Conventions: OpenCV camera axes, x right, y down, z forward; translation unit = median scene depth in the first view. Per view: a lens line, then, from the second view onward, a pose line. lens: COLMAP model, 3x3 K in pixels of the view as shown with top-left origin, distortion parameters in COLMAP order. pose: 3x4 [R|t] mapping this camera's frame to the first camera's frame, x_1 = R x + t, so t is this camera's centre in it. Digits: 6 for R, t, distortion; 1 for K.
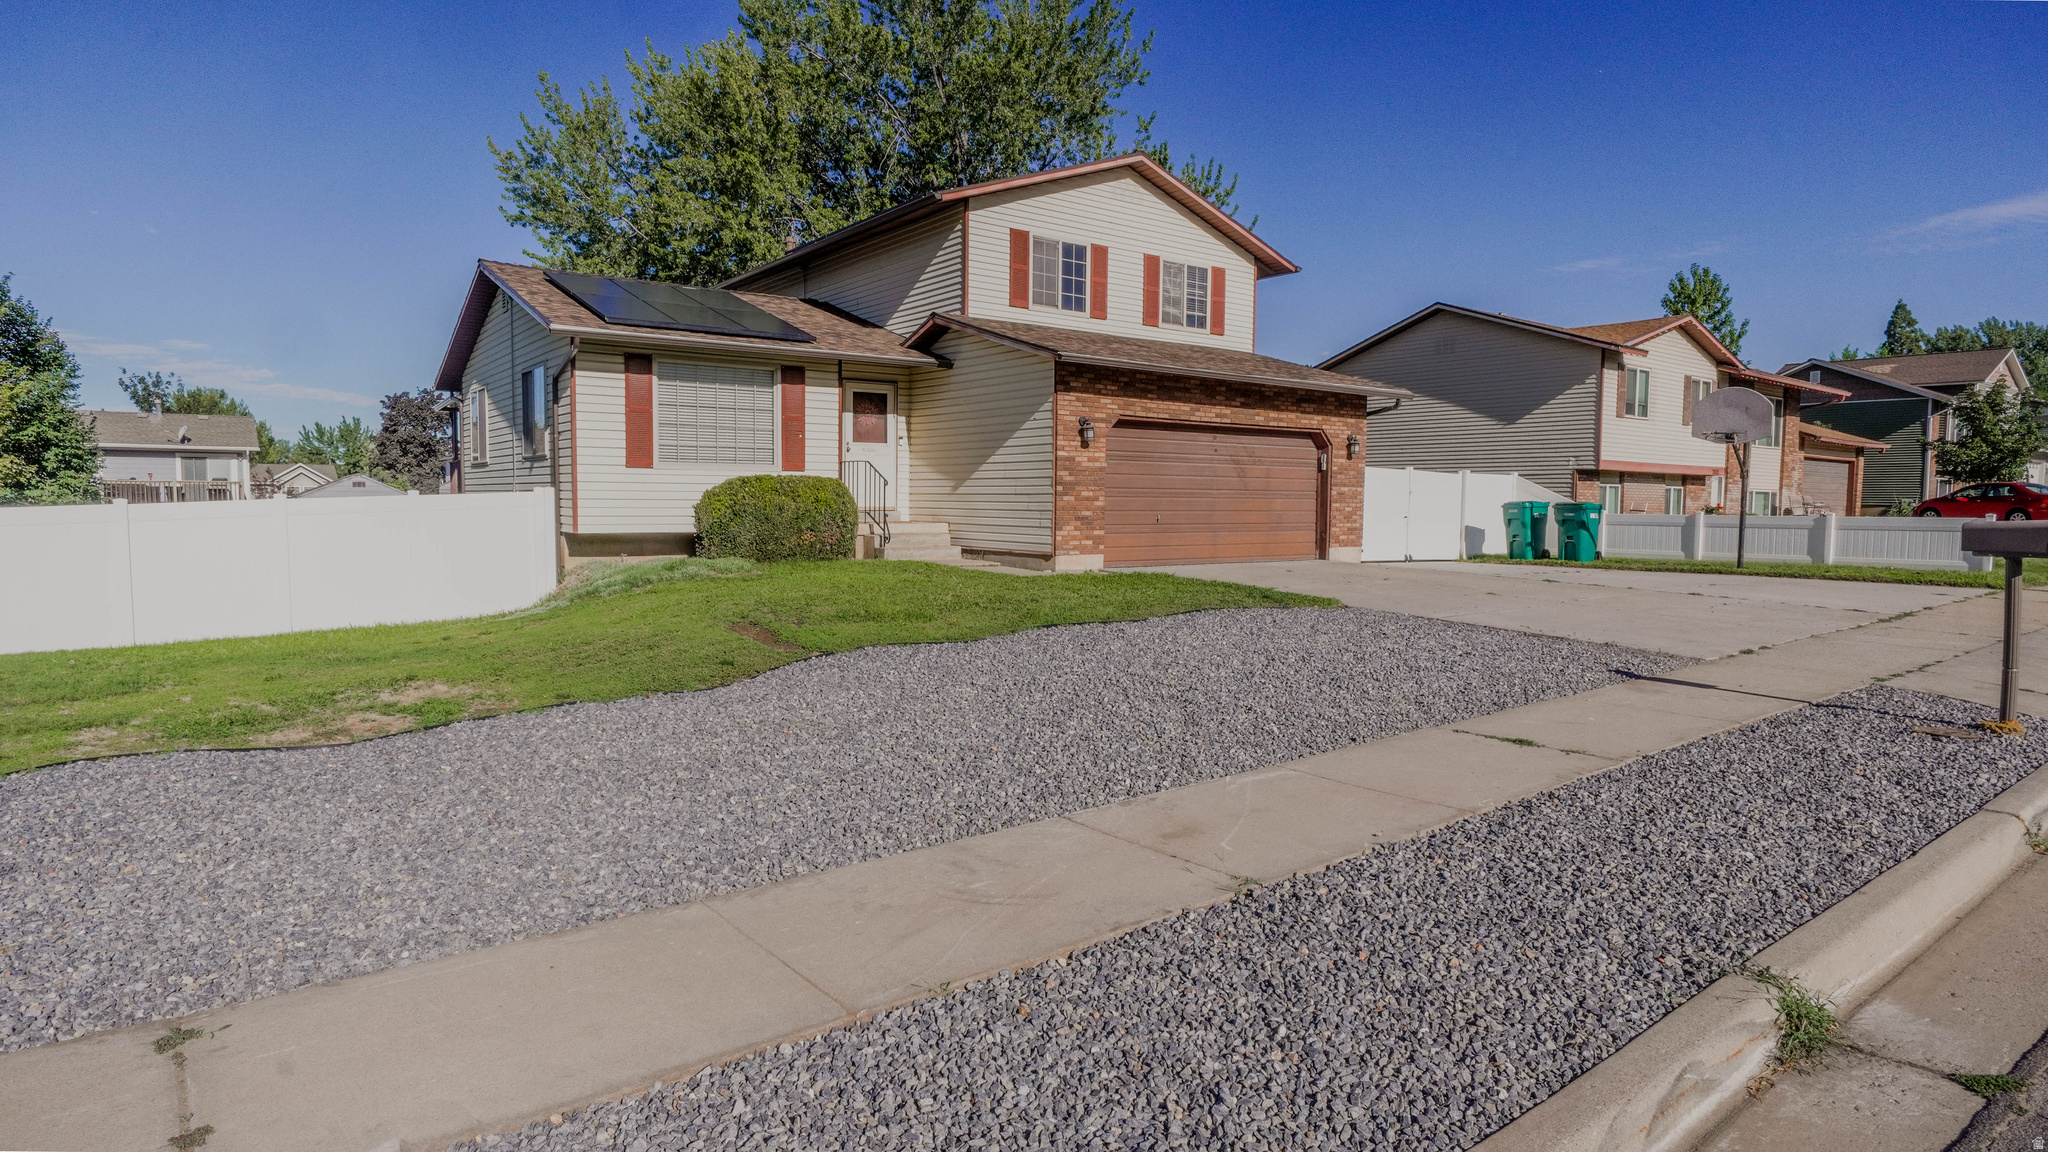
lens RADIAL K [[1116.1, 0, 1024.0], [0, 1116.1, 576.0], [0, 0, 1]] dist [-0.035937, 0.000193]
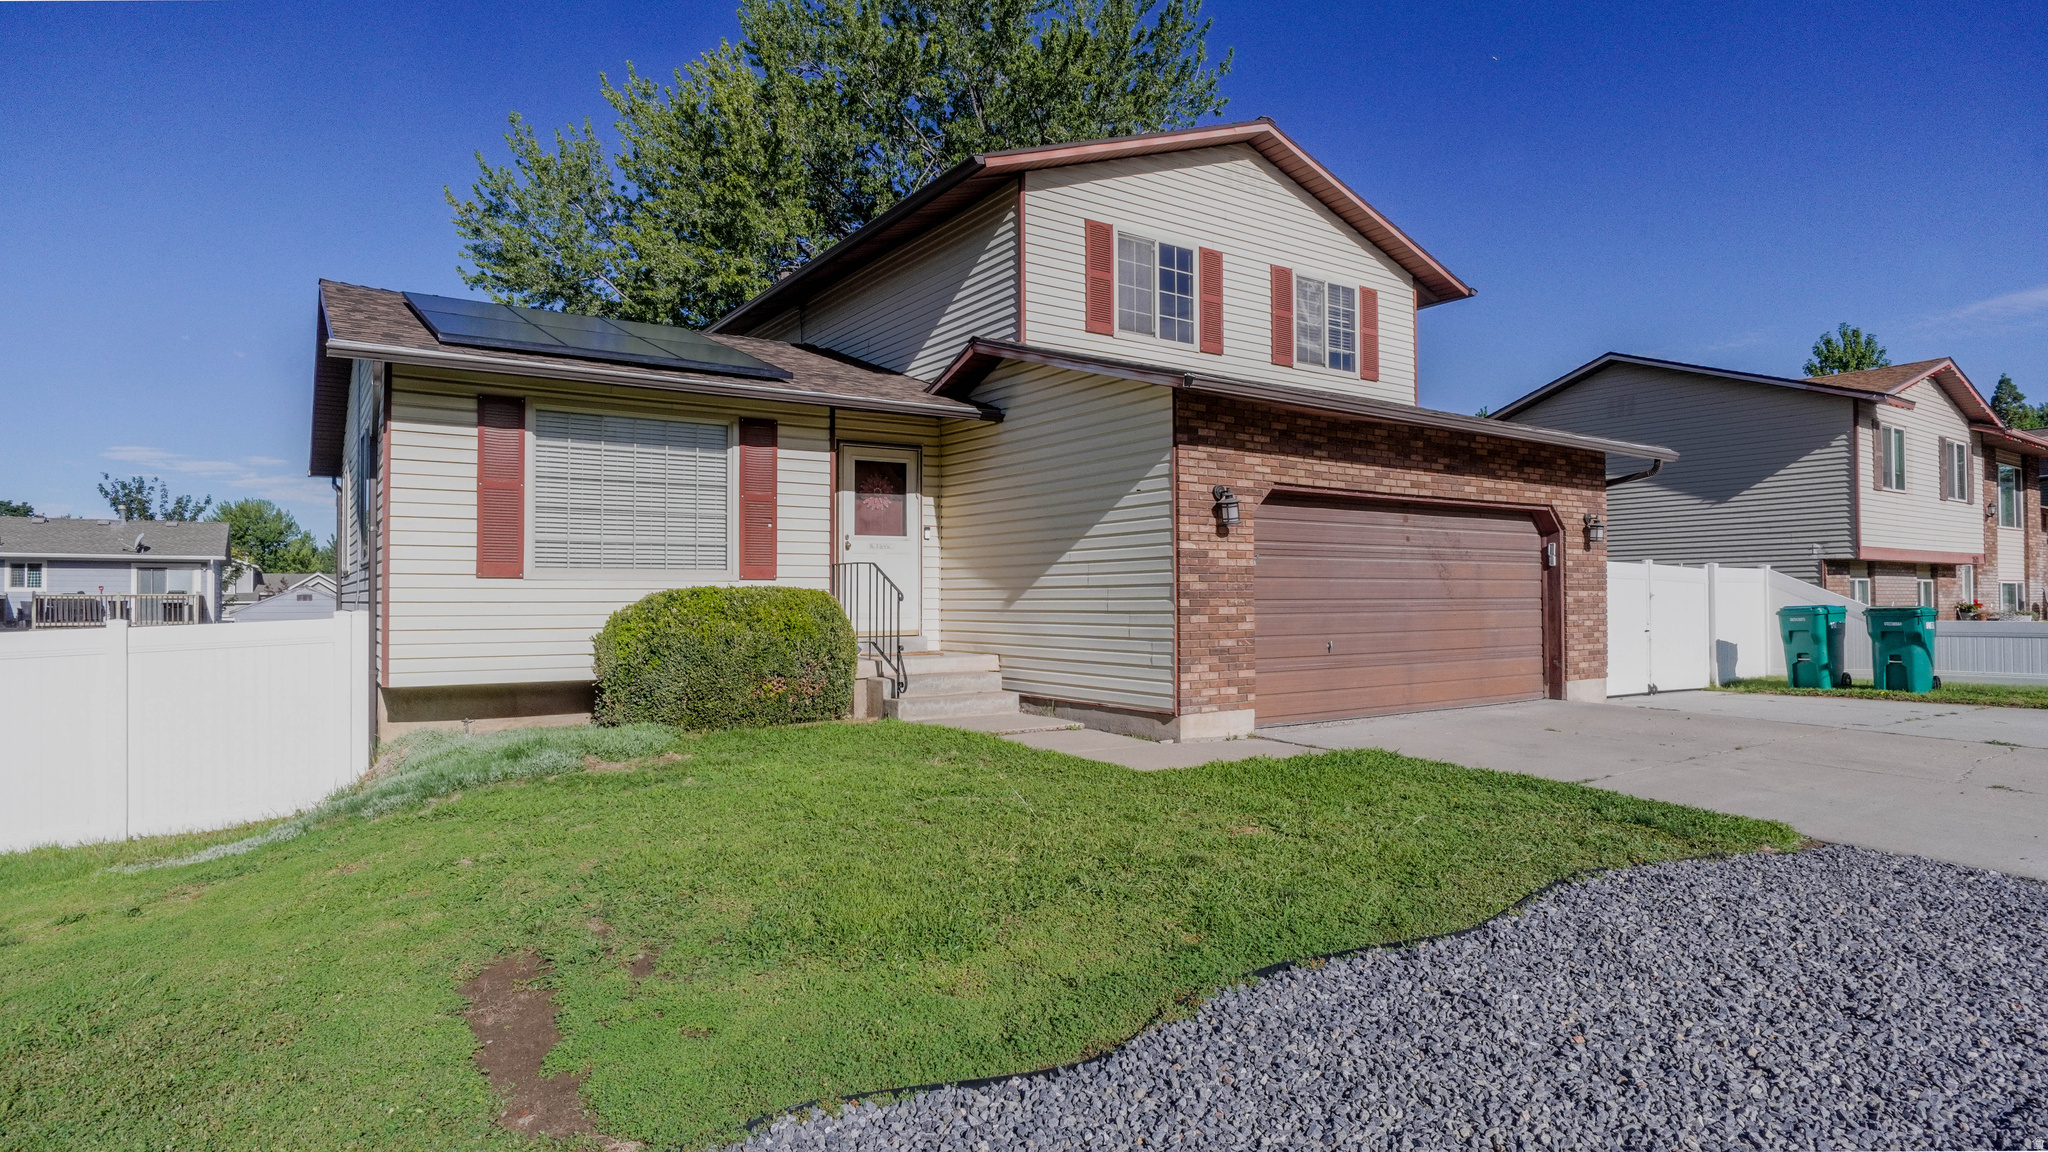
lens RADIAL K [[1100.0, 0, 1022.2], [0, 1100.0, 579.4], [0, 0, 1]] dist [-0.035387, 0.001532]
pose [[0.999157, -0.013911, -0.038612, -0.026757], [0.010510, 0.996158, -0.086942, -0.033362], [0.039673, 0.086463, 0.995465, 0.332510]]
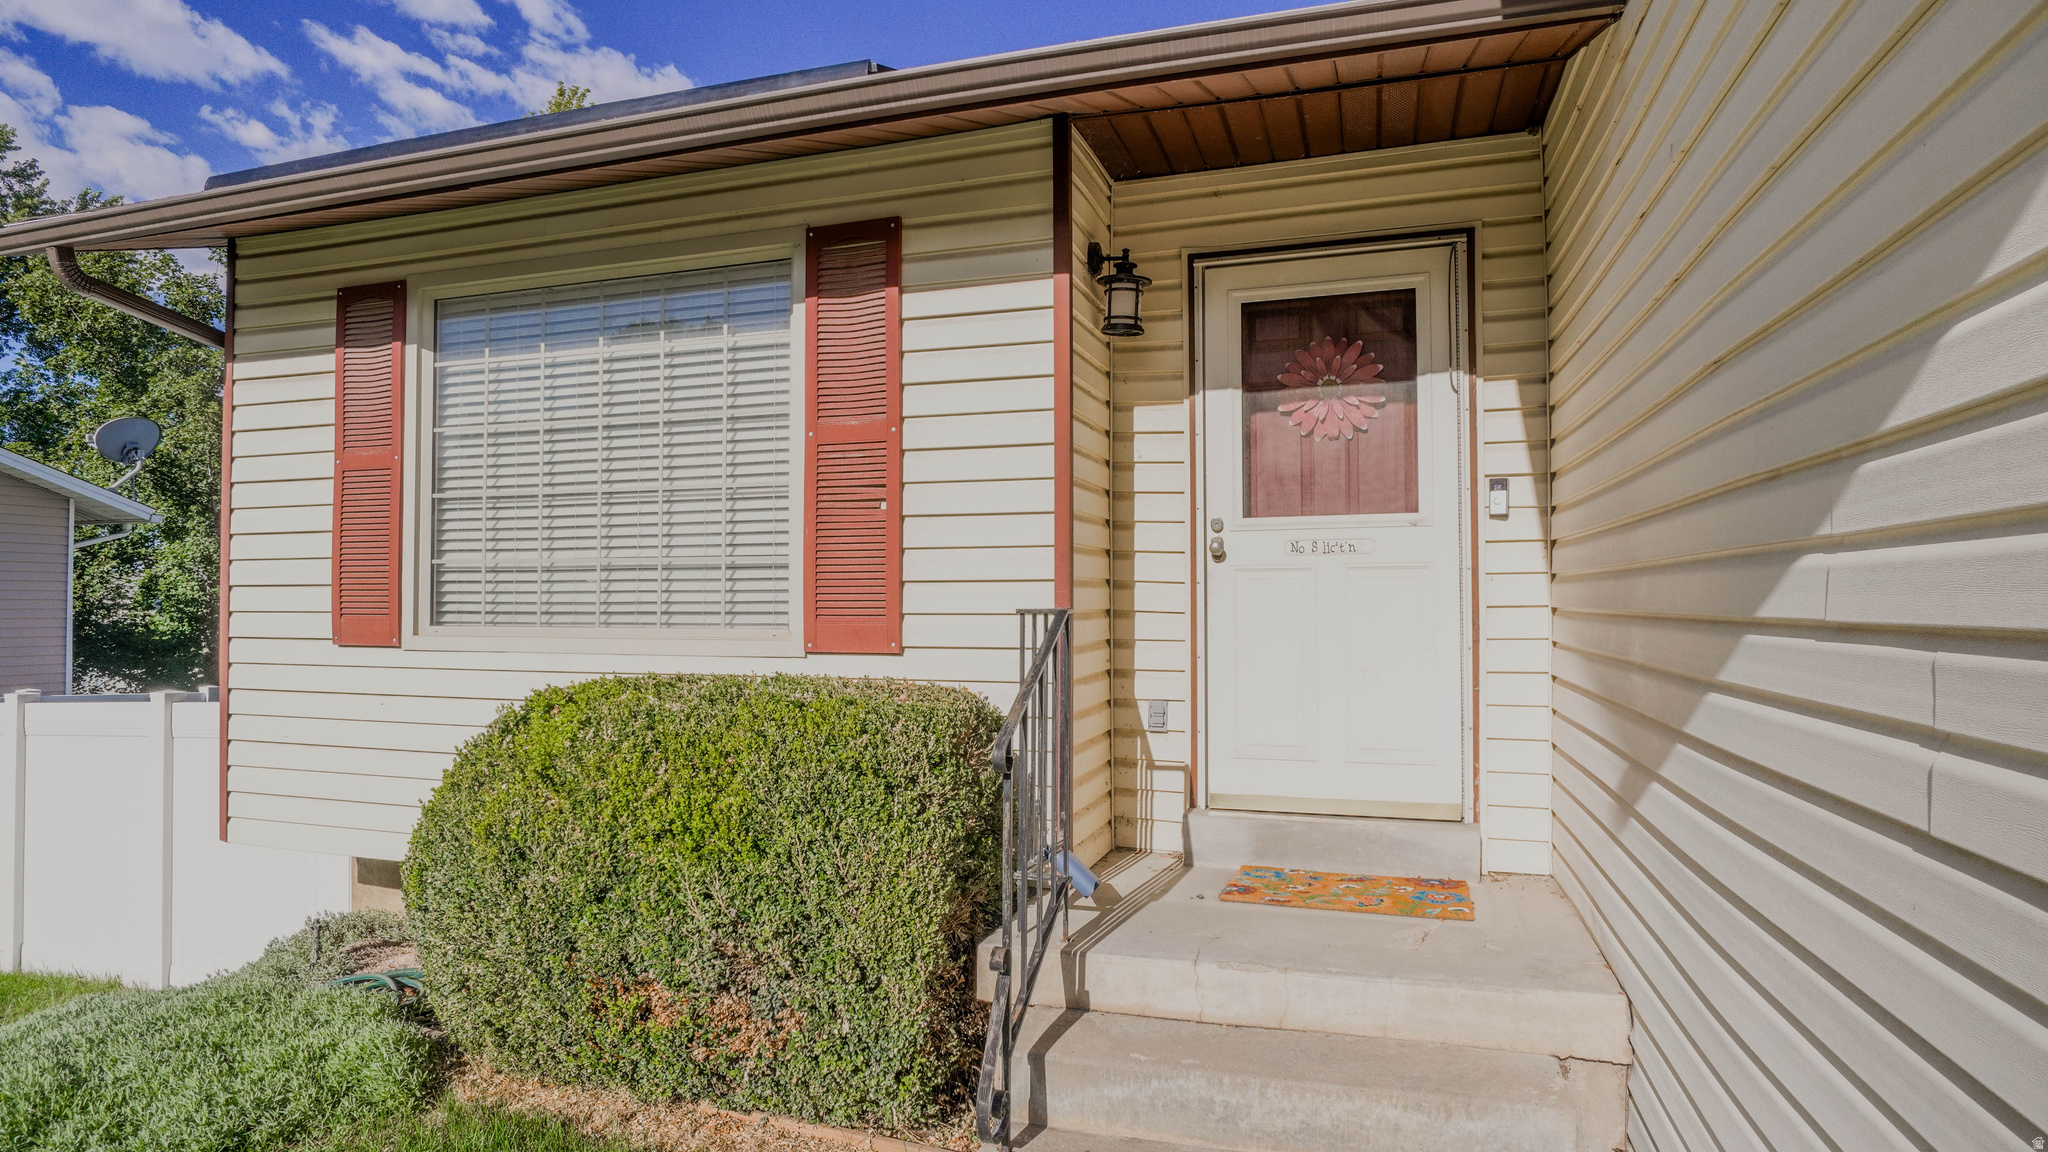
lens RADIAL K [[1100.0, 0, 1022.2], [0, 1100.0, 579.4], [0, 0, 1]] dist [-0.035387, 0.001532]
pose [[0.584481, -0.025018, -0.811022, 0.004789], [-0.048522, 0.996658, -0.065712, -0.085714], [0.809956, 0.077760, 0.581313, 0.791772]]
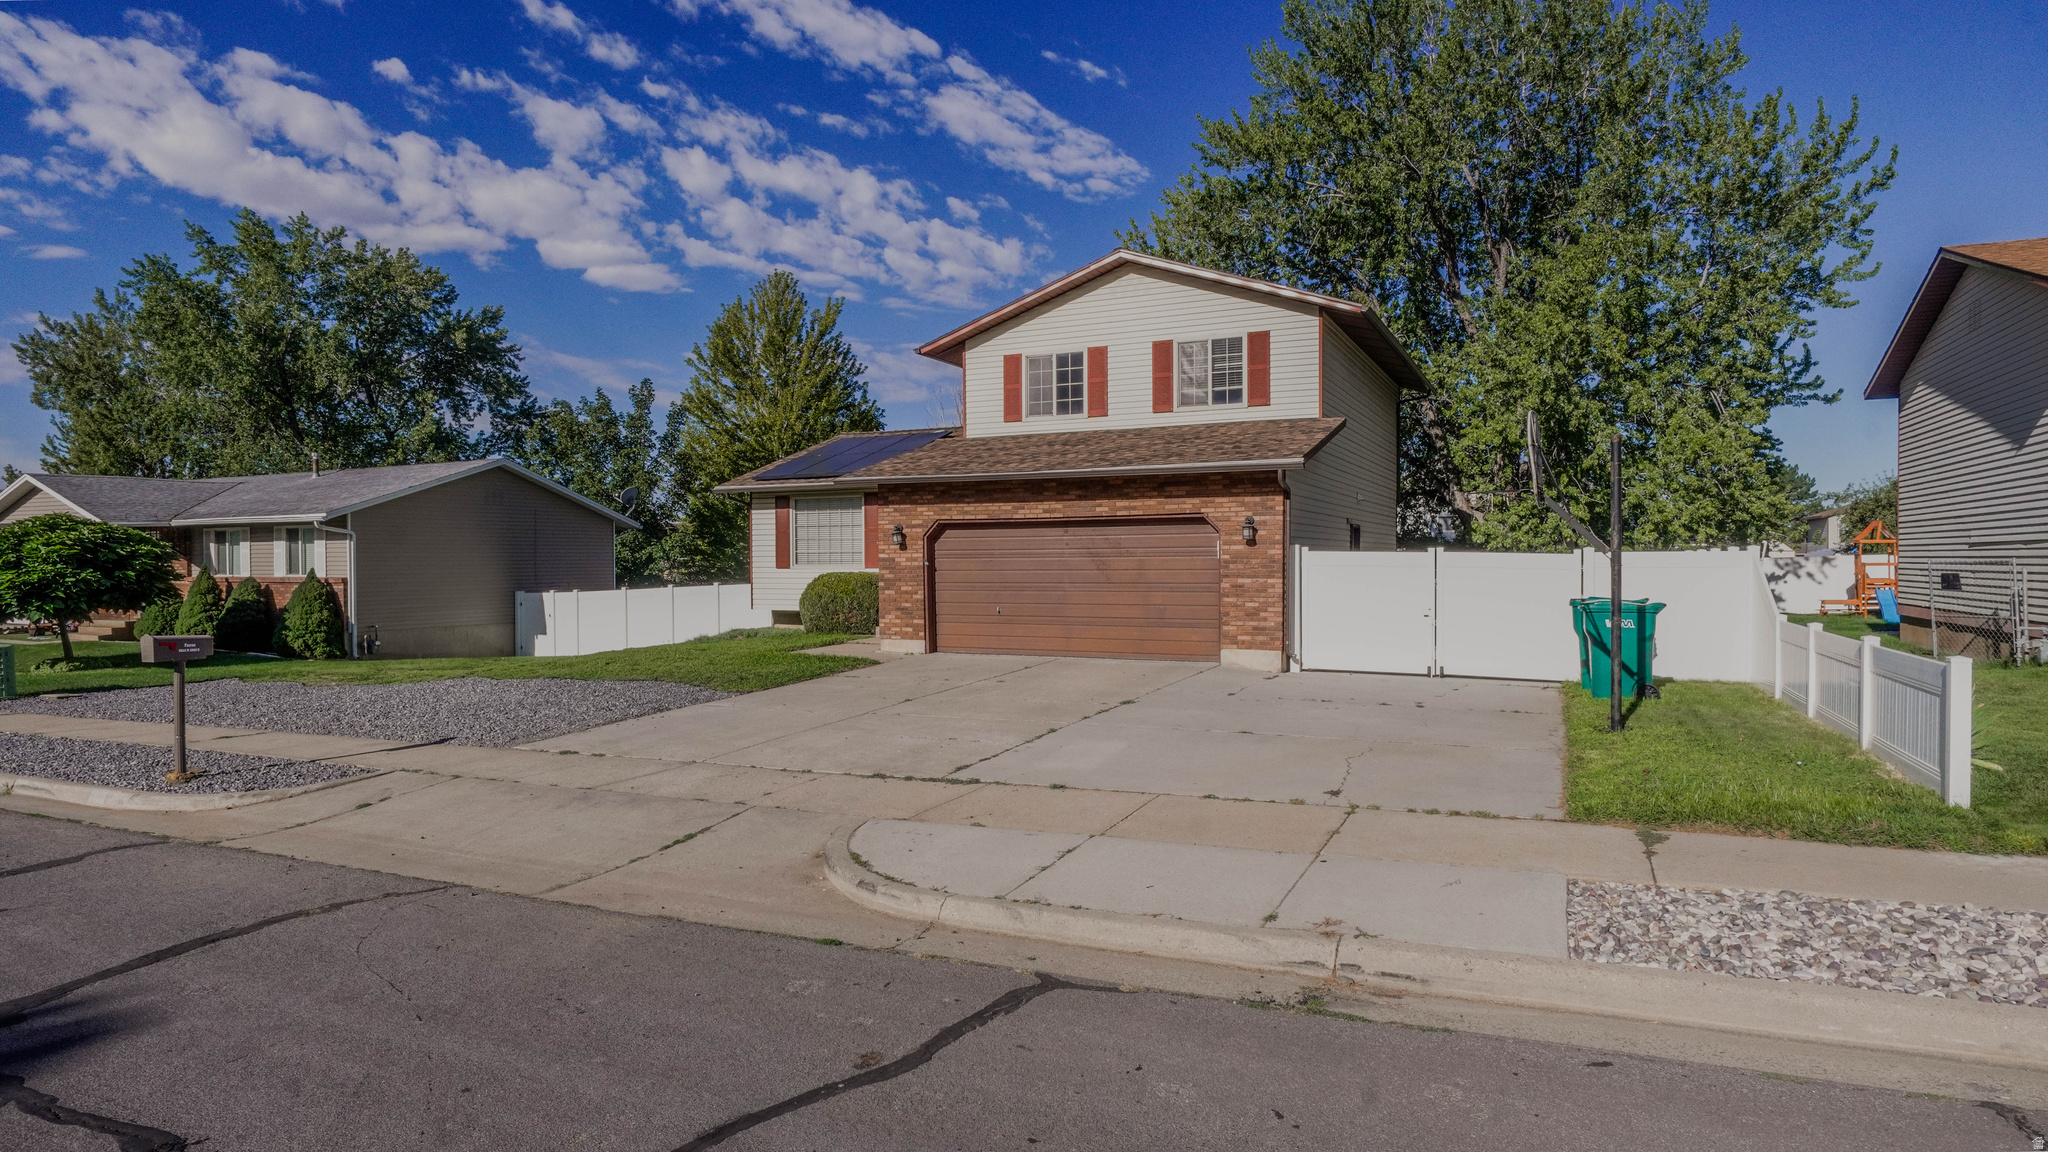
lens RADIAL K [[1116.1, 0, 1024.0], [0, 1116.1, 576.0], [0, 0, 1]] dist [-0.035937, 0.000193]
pose [[0.465171, 0.001865, -0.885219, 0.973258], [-0.049772, 0.998471, -0.024051, -0.054148], [0.883820, 0.055247, 0.464553, 0.468315]]
